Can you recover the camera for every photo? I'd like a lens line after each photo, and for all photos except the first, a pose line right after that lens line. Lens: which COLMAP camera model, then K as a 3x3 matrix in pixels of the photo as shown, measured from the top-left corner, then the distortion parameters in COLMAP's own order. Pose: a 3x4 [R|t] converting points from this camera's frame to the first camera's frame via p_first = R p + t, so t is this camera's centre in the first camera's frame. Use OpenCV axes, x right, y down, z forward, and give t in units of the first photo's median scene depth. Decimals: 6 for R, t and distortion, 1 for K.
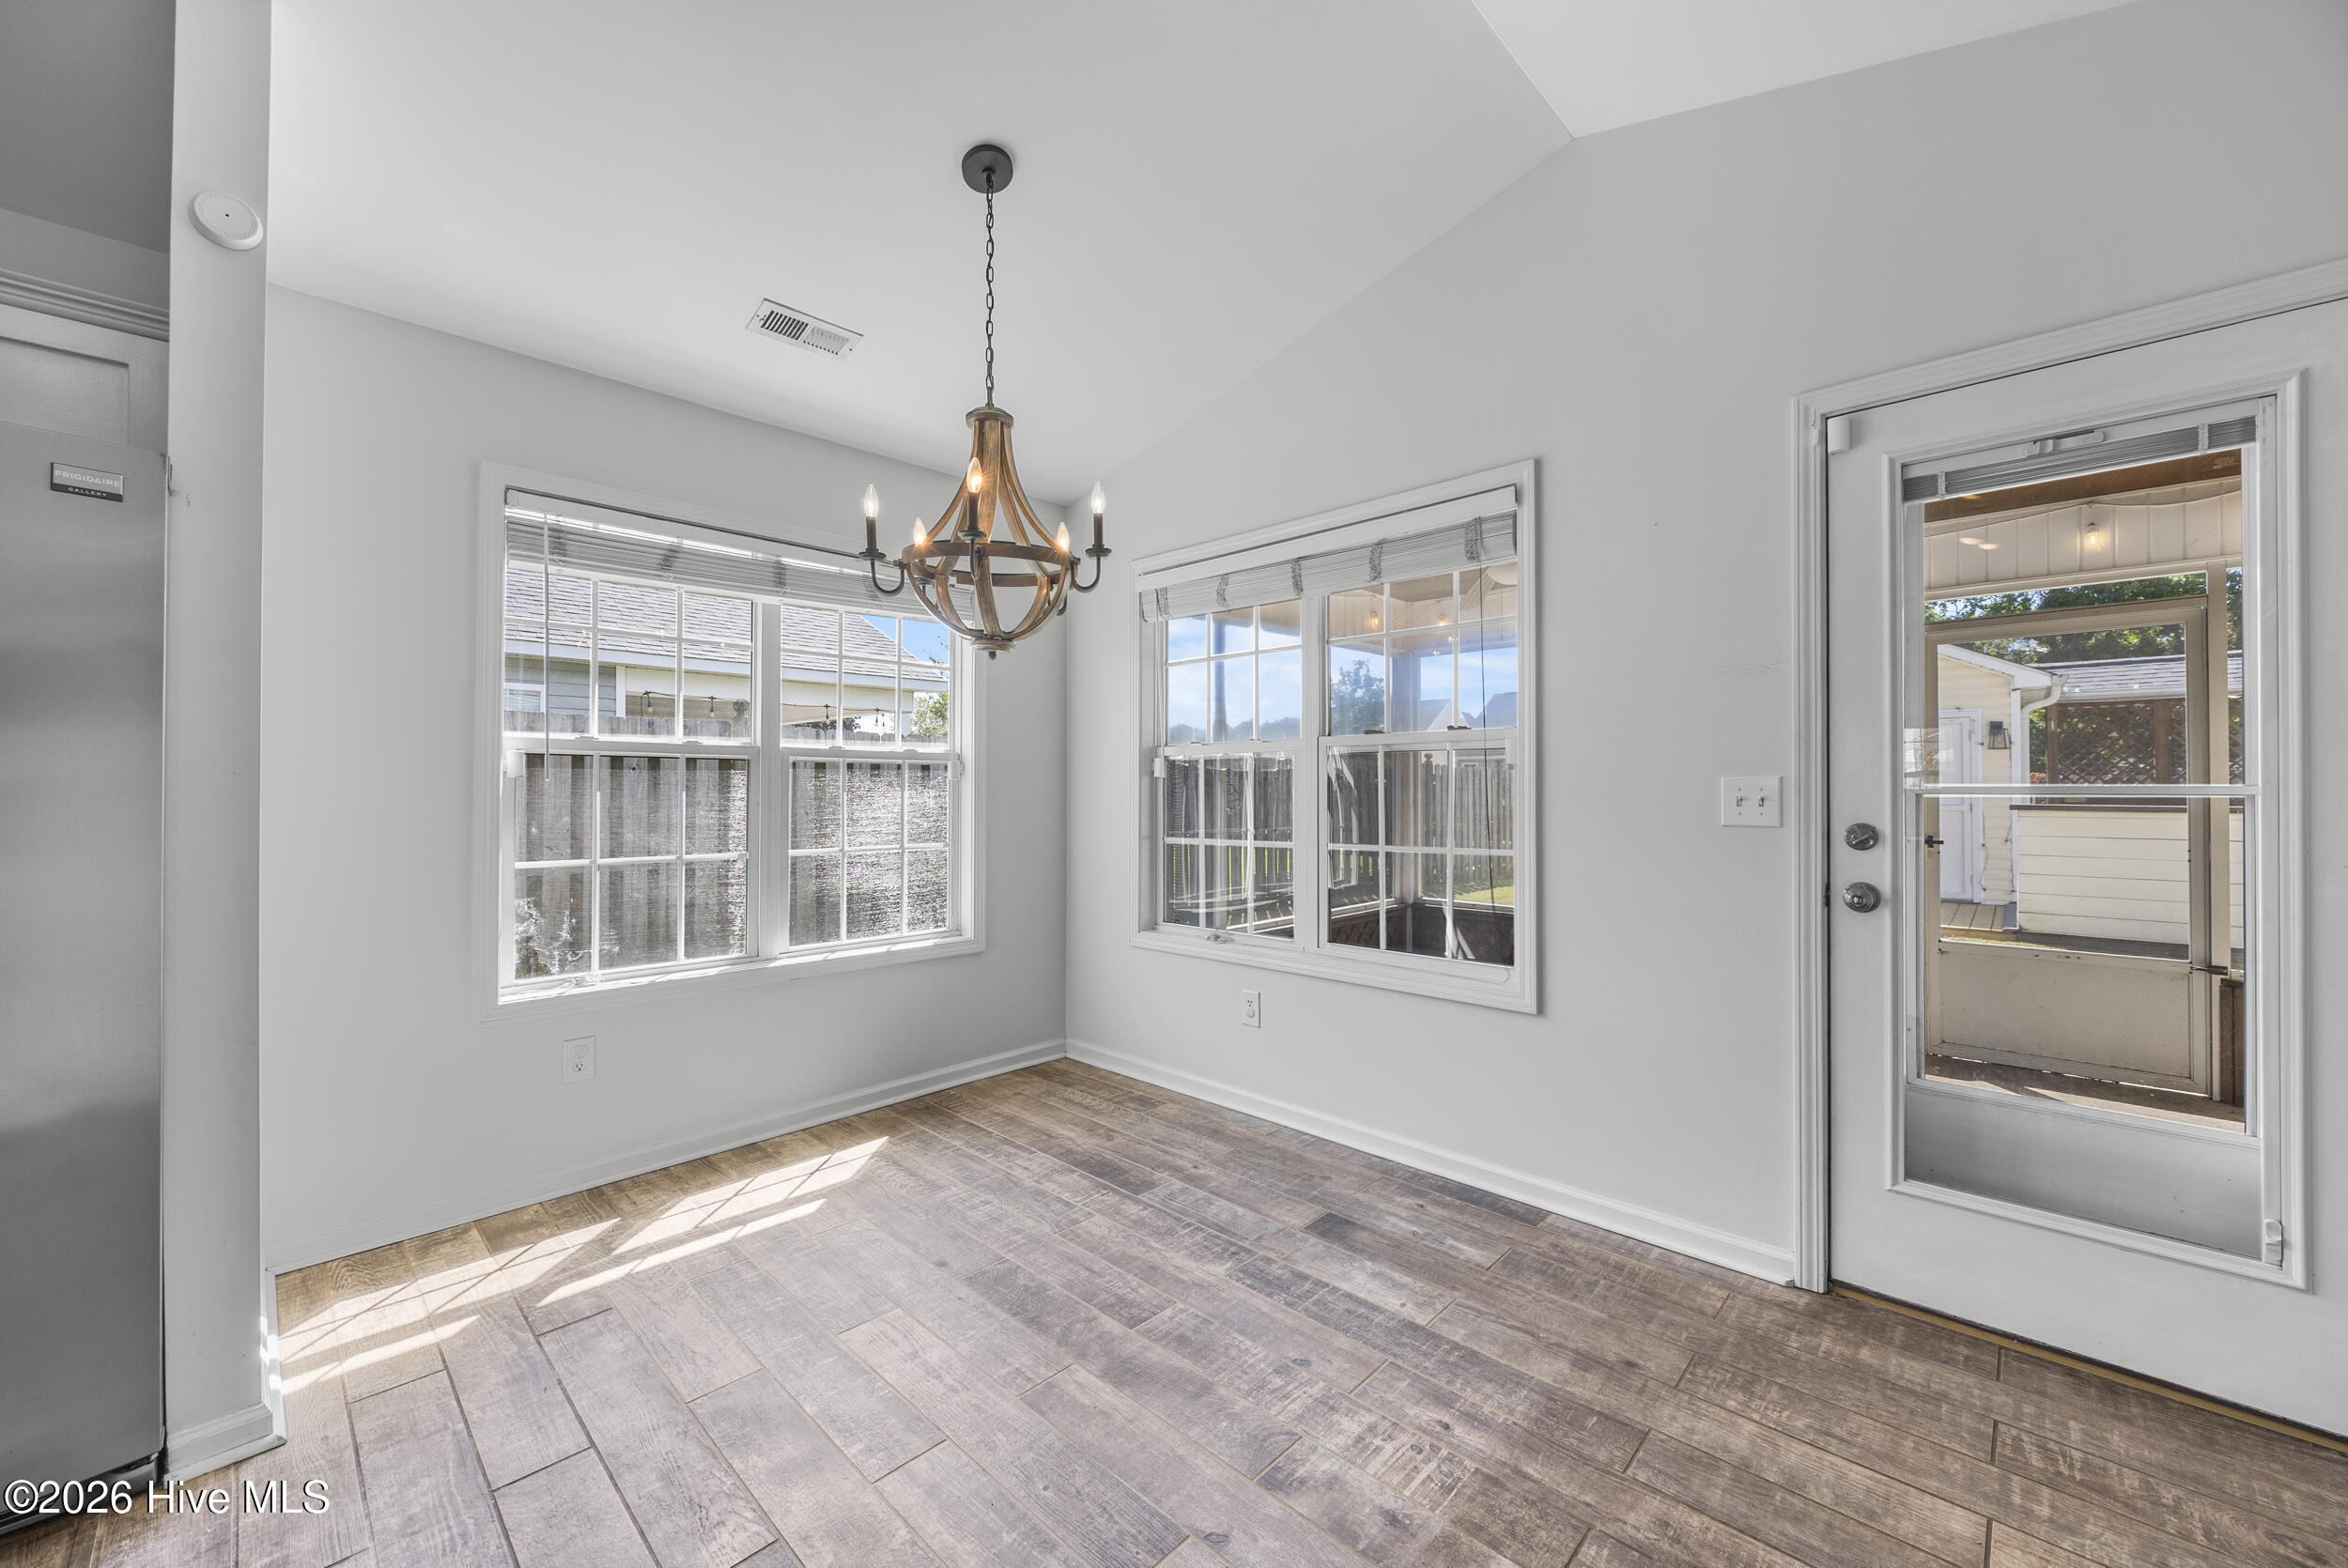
lens RADIAL K [[893.2, 0, 1173.0], [0, 893.2, 785.8], [0, 0, 1]] dist [-0.001974, -0.000255]
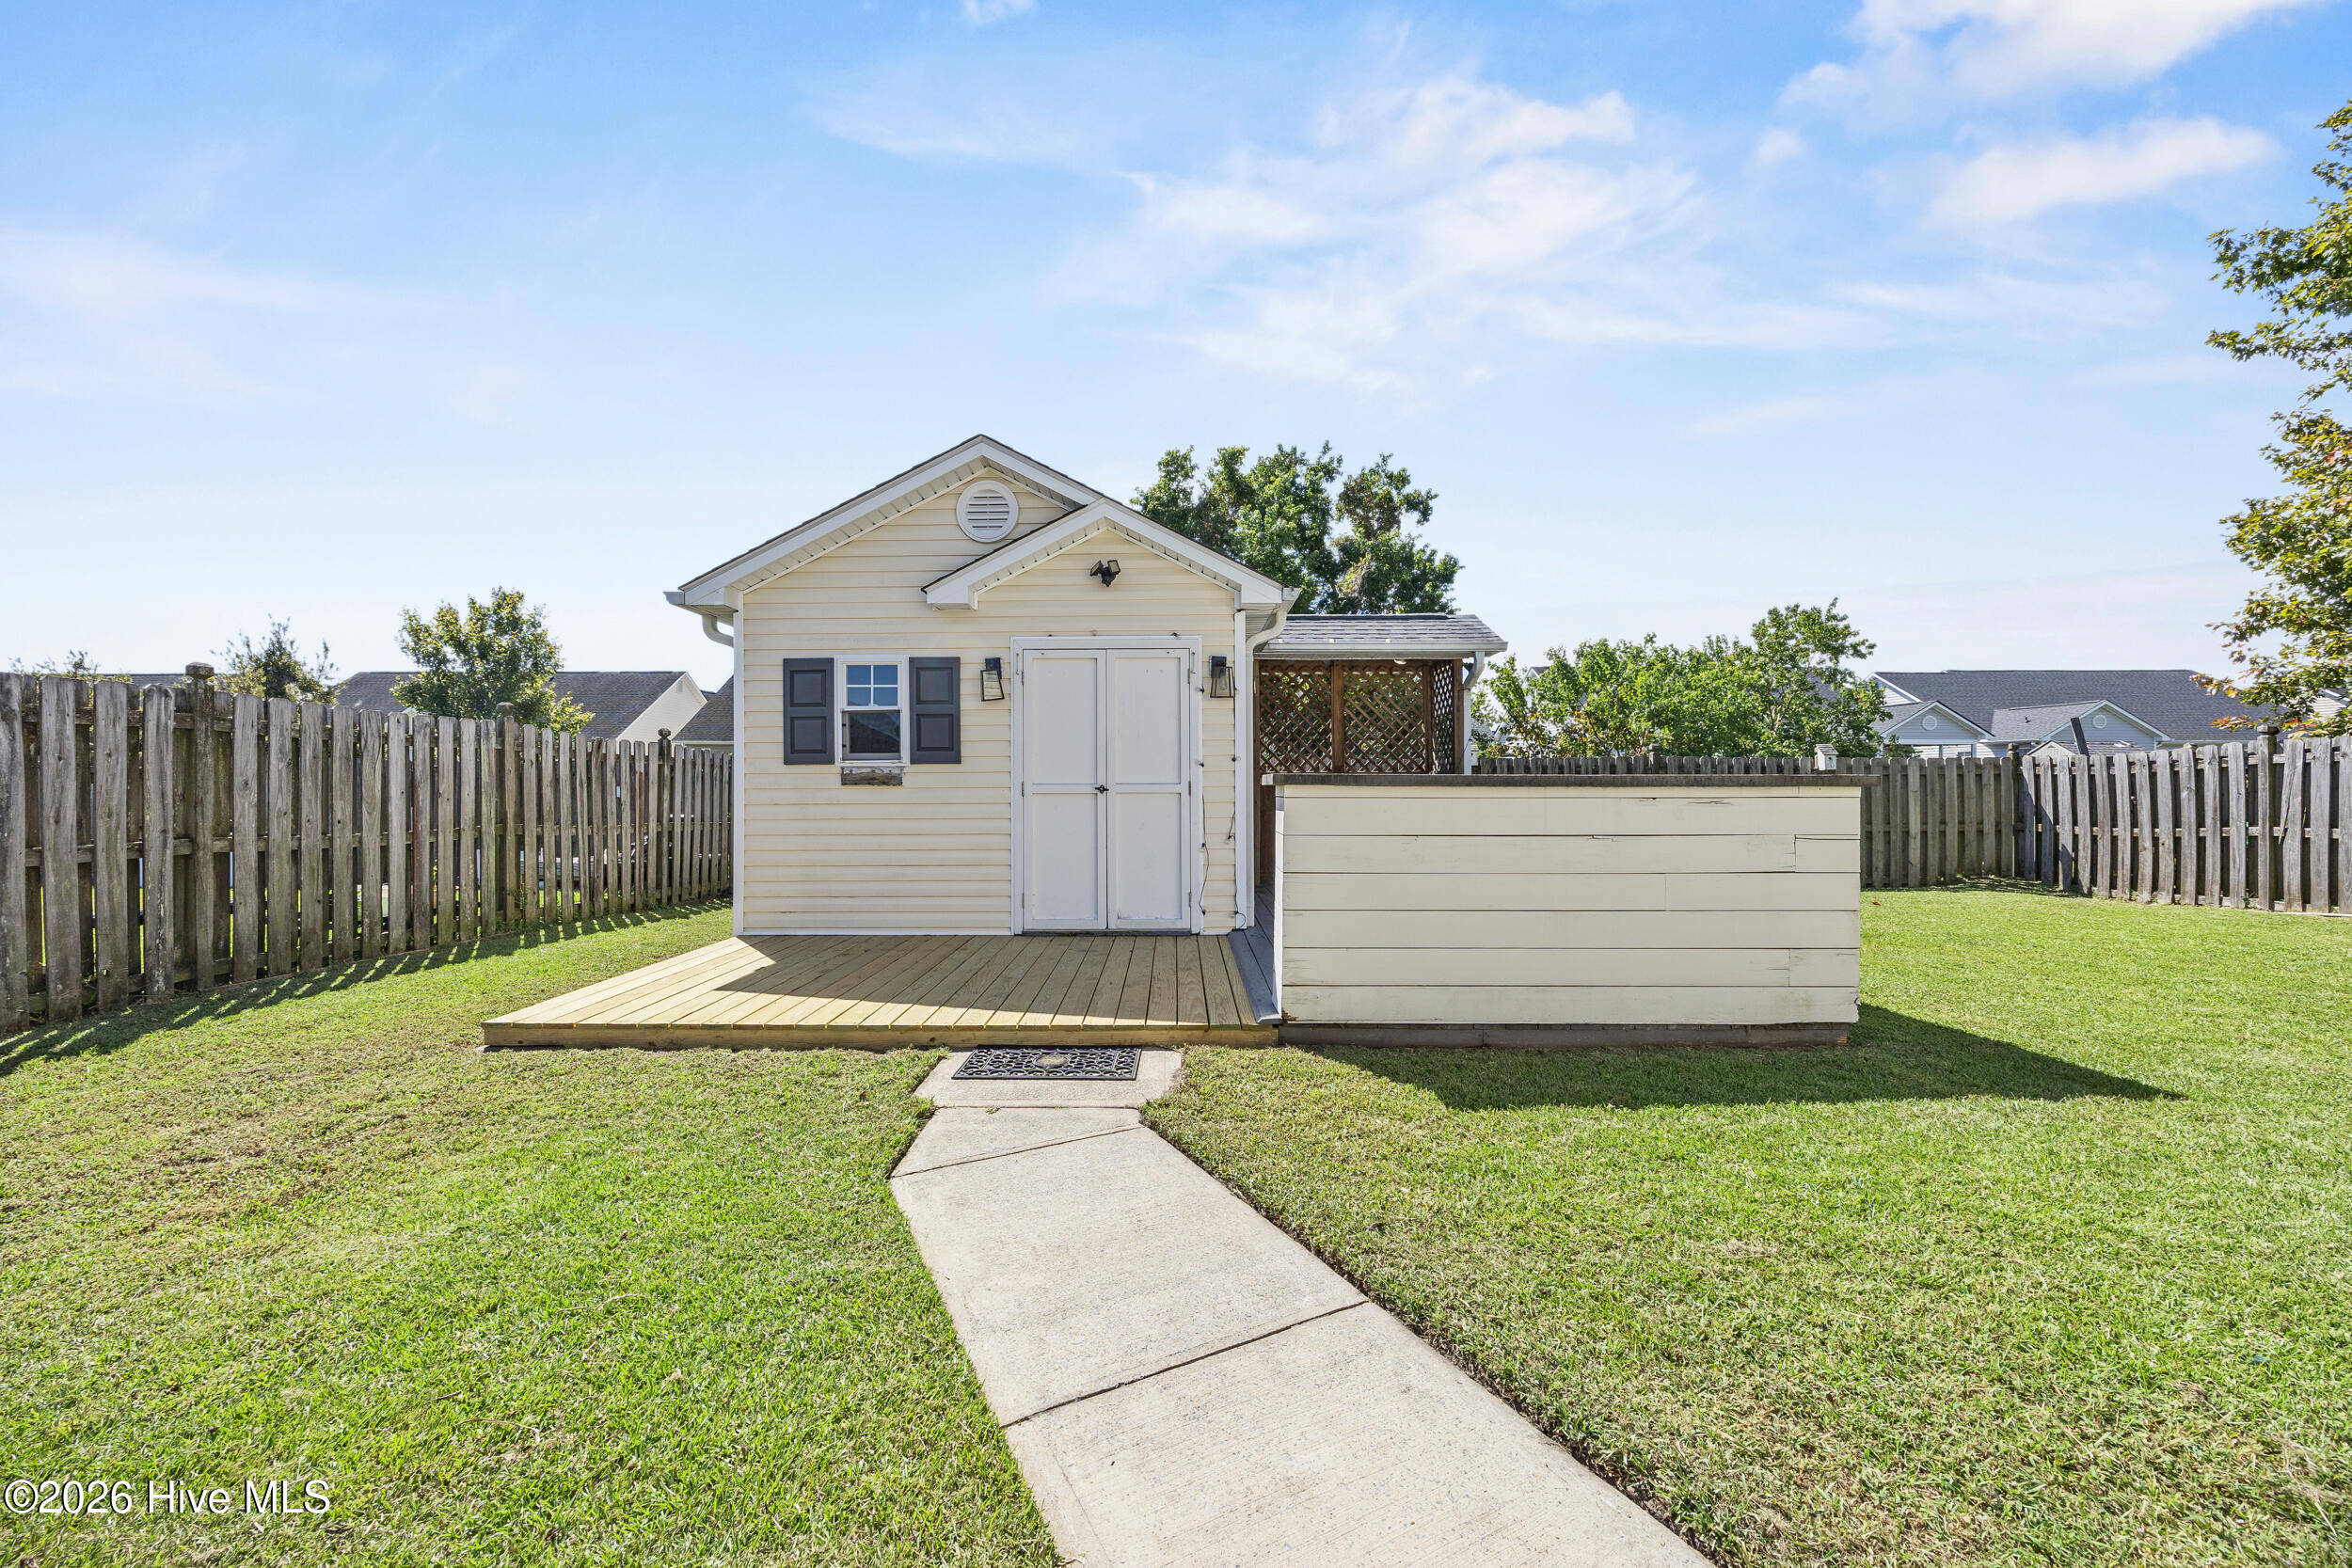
lens RADIAL K [[894.8, 0, 1162.6], [0, 894.8, 771.1], [0, 0, 1]] dist [-0.001974, -0.000255]
pose [[0.735238, 0.011083, 0.677719, 0.447704], [-0.002845, 0.999908, -0.013266, 0.021518], [-0.677803, 0.007825, 0.735202, 0.544625]]
